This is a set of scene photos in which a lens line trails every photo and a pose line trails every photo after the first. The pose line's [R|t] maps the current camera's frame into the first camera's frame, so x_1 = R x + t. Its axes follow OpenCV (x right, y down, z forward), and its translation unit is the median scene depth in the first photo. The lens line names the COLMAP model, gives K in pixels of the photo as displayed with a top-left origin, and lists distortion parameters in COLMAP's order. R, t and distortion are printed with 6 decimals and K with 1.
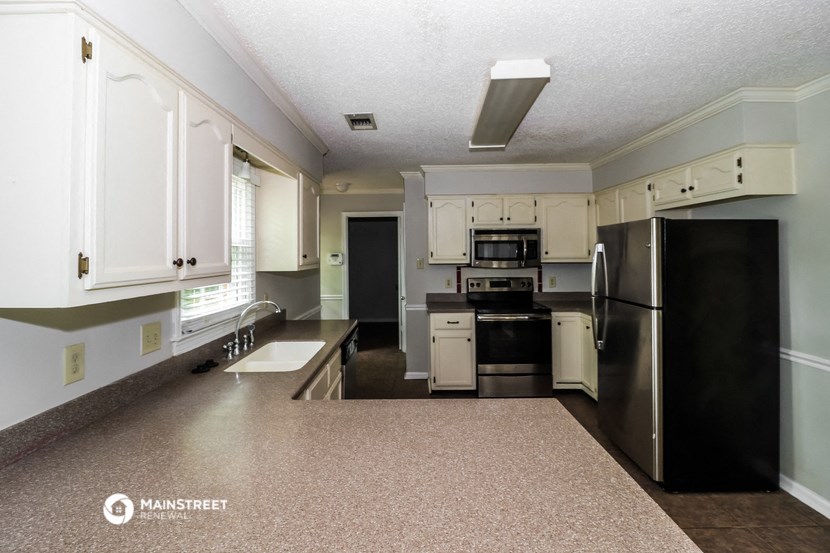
lens RADIAL K [[386.6, 0, 413.3], [0, 386.6, 256.2], [0, 0, 1]] dist [-0.000396, -0.000345]
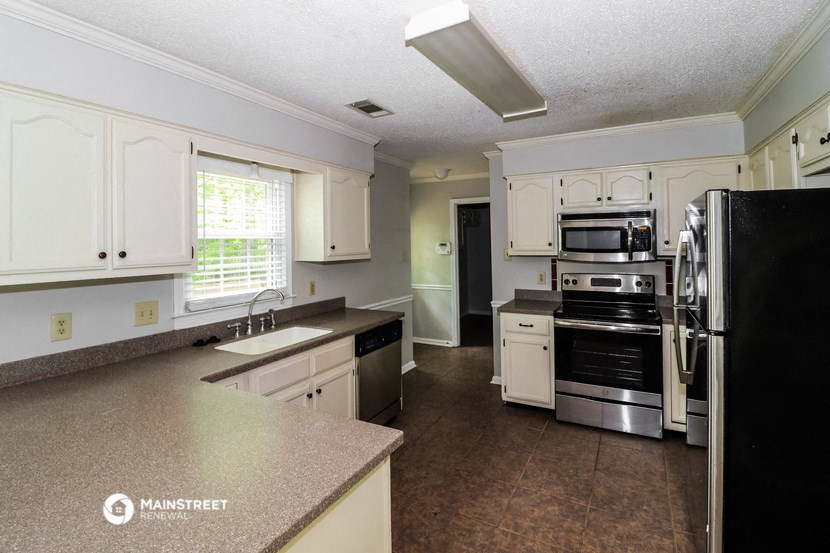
lens RADIAL K [[403.4, 0, 414.2], [0, 403.4, 246.2], [0, 0, 1]] dist [-0.000613, -0.010769]
pose [[0.880547, 0.003392, -0.473947, 0.288237], [-0.000071, 0.999975, 0.007024, -0.007018], [0.473959, -0.006151, 0.880526, 0.104571]]
